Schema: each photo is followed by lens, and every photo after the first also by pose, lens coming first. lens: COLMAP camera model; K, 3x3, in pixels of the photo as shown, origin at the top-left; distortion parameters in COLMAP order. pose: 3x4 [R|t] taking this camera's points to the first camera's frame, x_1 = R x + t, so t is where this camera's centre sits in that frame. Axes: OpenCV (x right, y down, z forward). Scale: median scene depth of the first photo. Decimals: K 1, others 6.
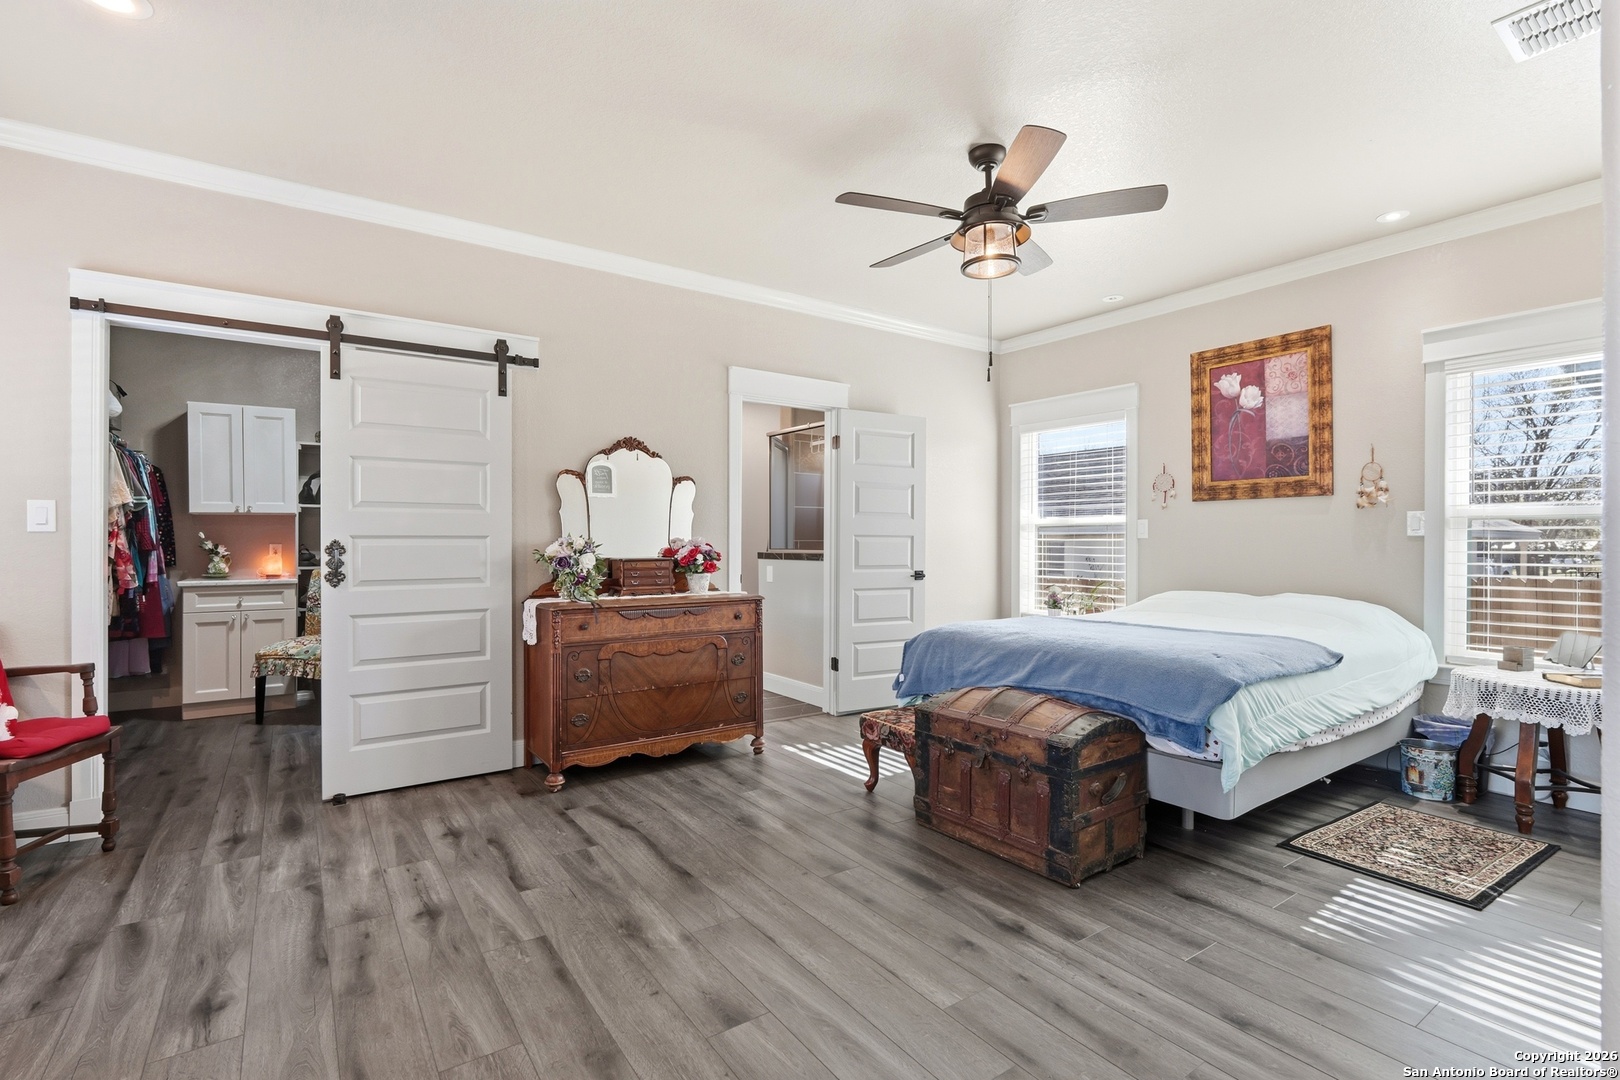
lens RADIAL K [[752.1, 0, 804.4], [0, 752.1, 541.0], [0, 0, 1]] dist [-0.000695, 0.001024]
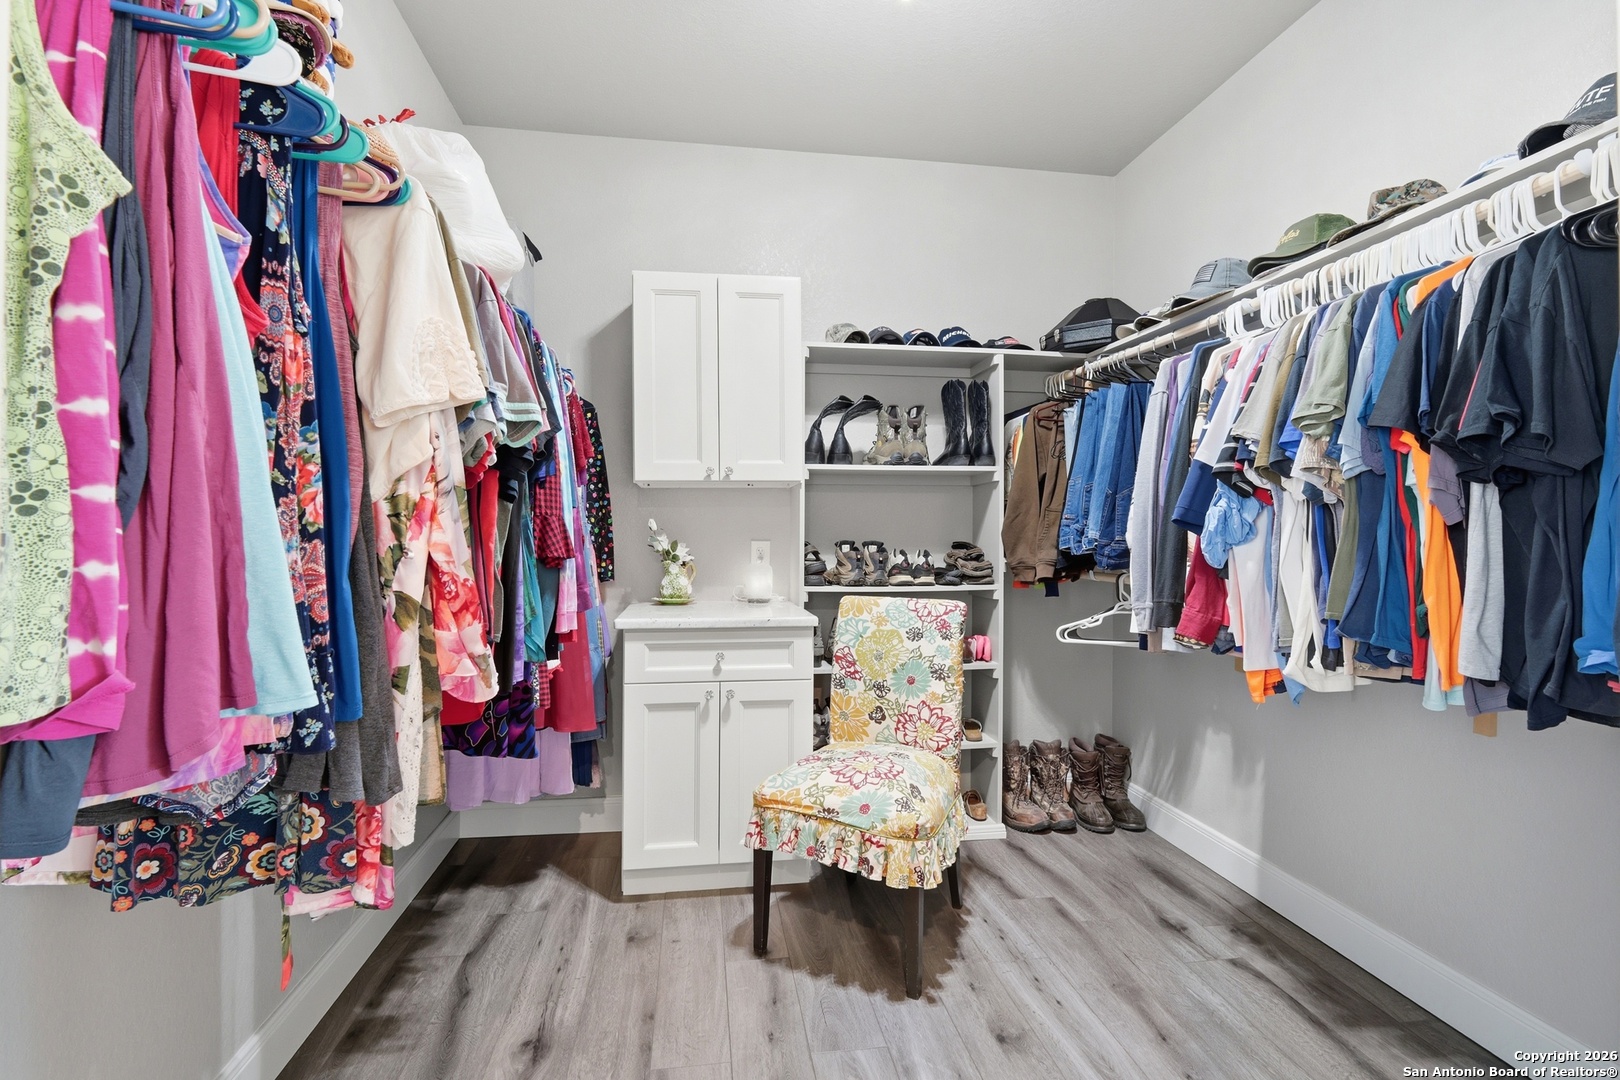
lens RADIAL K [[752.1, 0, 810.6], [0, 752.1, 543.2], [0, 0, 1]] dist [-0.000695, 0.001024]
pose [[0.901346, 0.010725, -0.432967, -0.489155], [-0.006398, 0.999914, 0.011450, -0.001152], [0.433053, -0.007550, 0.901337, 0.591741]]
